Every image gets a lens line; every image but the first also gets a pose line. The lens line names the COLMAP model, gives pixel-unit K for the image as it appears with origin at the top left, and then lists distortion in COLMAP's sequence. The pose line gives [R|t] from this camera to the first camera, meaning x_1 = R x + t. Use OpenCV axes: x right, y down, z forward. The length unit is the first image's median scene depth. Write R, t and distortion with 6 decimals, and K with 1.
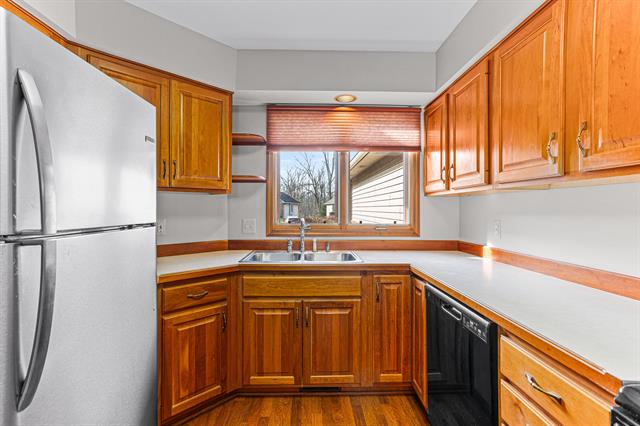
lens RADIAL K [[310.7, 0, 317.4], [0, 310.7, 206.4], [0, 0, 1]] dist [-0.030119, 0.033705]
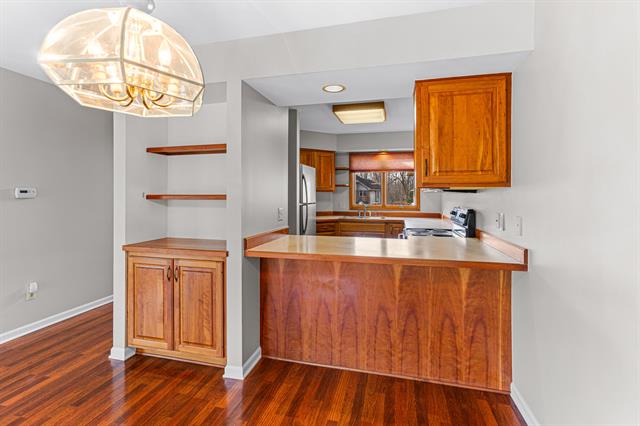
lens RADIAL K [[310.7, 0, 317.4], [0, 310.7, 206.4], [0, 0, 1]] dist [-0.030119, 0.033705]
pose [[0.960420, 0.010061, -0.278375, 0.261330], [0.002008, 0.999072, 0.043036, -0.030154], [0.278550, -0.041892, 0.959508, -1.331105]]
